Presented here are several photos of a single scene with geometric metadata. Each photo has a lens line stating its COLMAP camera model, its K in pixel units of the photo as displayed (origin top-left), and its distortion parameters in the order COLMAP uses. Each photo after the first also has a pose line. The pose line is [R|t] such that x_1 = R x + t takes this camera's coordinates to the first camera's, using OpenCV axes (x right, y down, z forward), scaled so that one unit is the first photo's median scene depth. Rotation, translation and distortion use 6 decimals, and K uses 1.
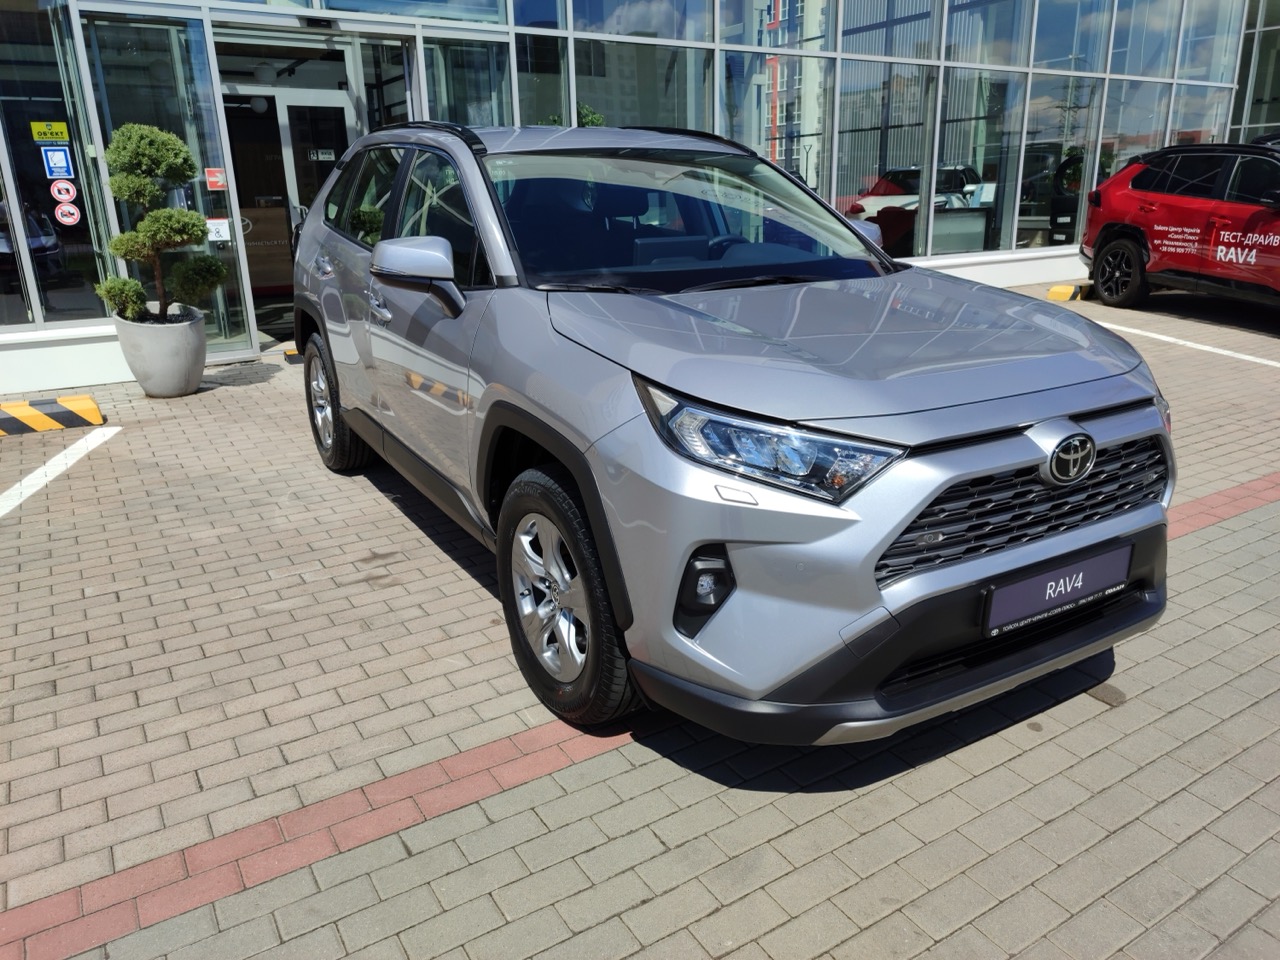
lens RADIAL K [[930.3, 0, 641.5], [0, 930.3, 484.3], [0, 0, 1]] dist [0.010098, 0.002668]
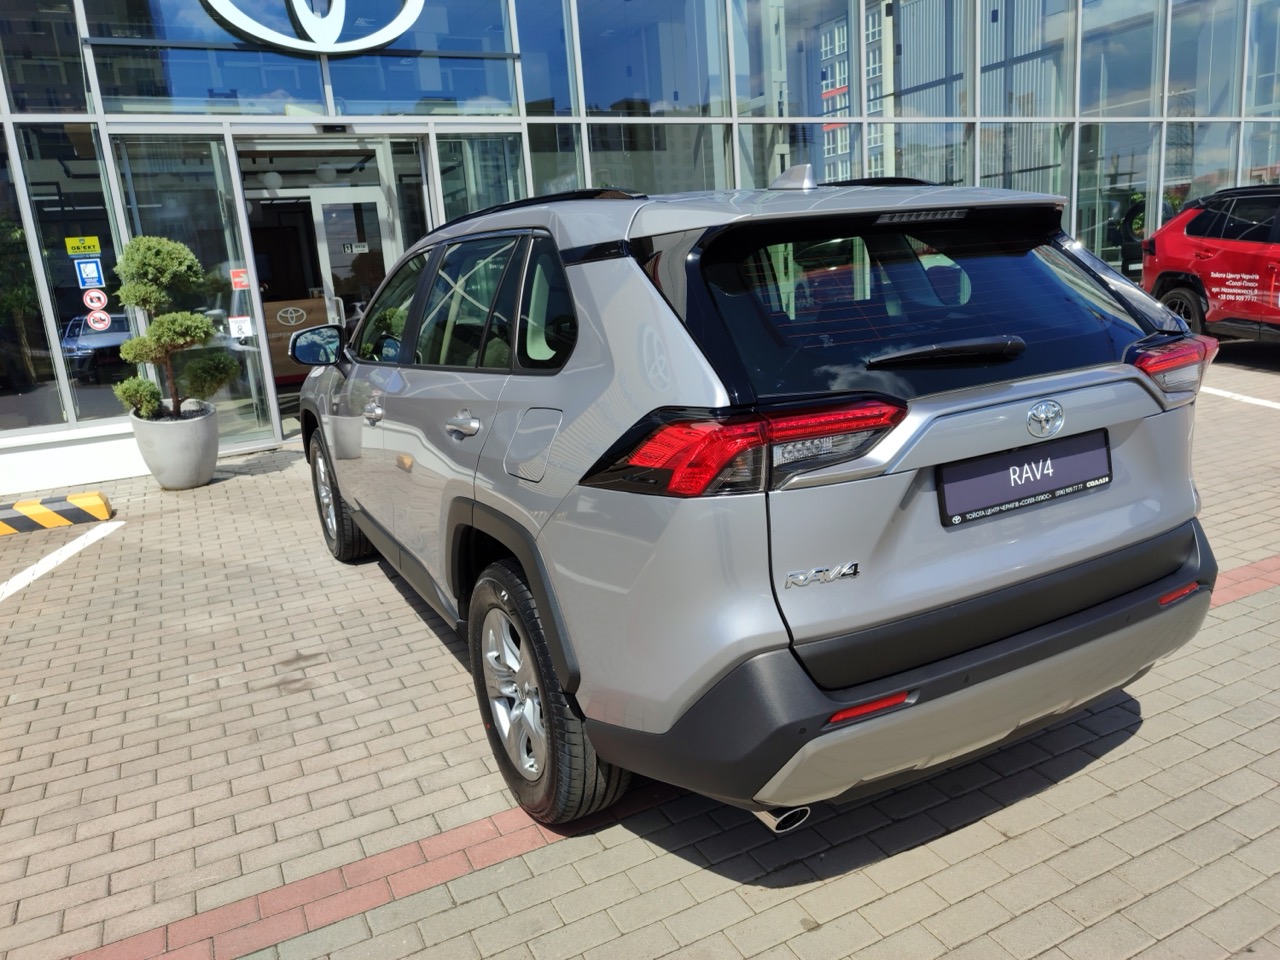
lens RADIAL K [[934.5, 0, 638.6], [0, 934.5, 476.5], [0, 0, 1]] dist [0.008536, 0.008521]
pose [[0.993892, -0.027158, -0.106964, 0.125437], [0.019314, 0.997094, -0.073693, -0.023667], [0.108655, 0.071177, 0.991528, 0.022060]]
